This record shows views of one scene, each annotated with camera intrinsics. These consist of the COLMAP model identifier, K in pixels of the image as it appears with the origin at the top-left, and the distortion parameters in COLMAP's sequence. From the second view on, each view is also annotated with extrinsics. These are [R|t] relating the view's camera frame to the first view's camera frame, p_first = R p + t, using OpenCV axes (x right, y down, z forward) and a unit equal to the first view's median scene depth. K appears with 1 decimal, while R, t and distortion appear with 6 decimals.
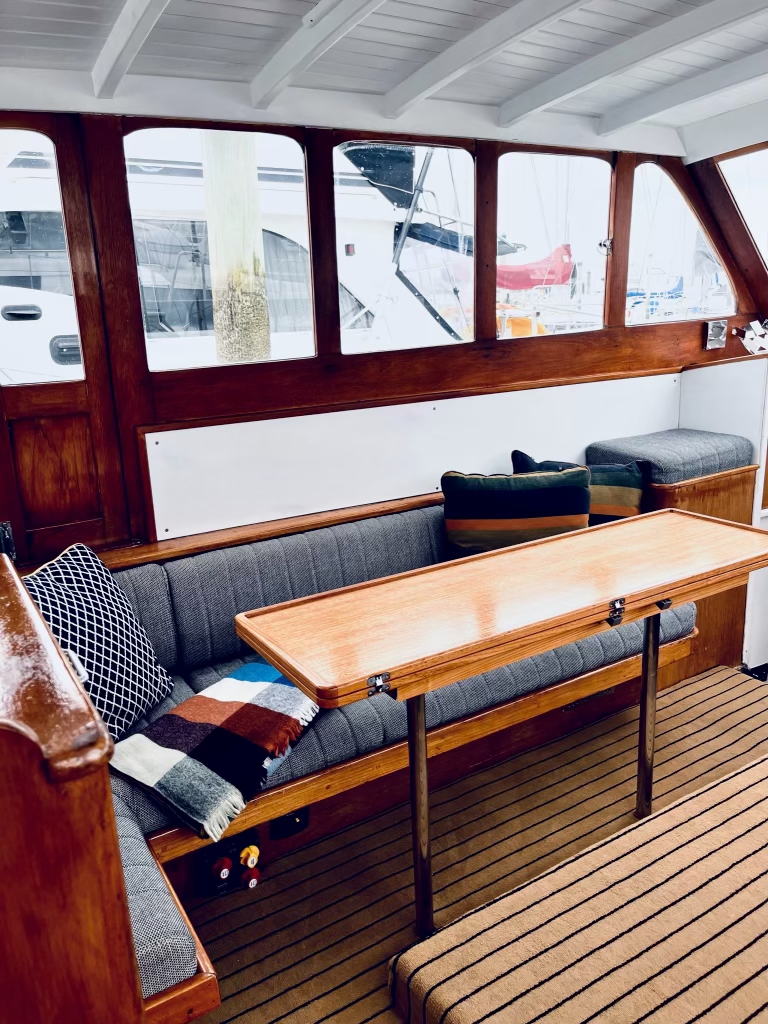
lens RADIAL K [[777.3, 0, 384.0], [0, 777.3, 512.0], [0, 0, 1]] dist [0.035557, -0.007661]
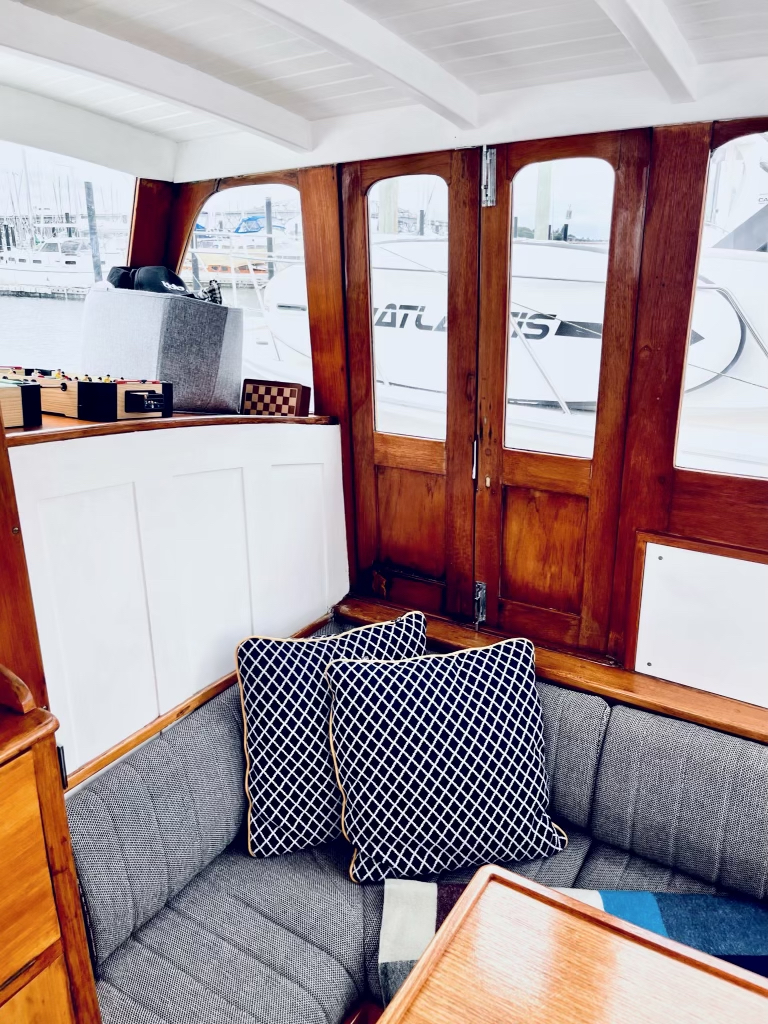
lens RADIAL K [[777.3, 0, 384.0], [0, 777.3, 512.0], [0, 0, 1]] dist [0.035557, -0.007661]
pose [[0.466460, 0.324689, -0.822795, 0.196989], [-0.259372, 0.939512, 0.223704, -0.239499], [0.845660, 0.109061, 0.522460, 0.395240]]
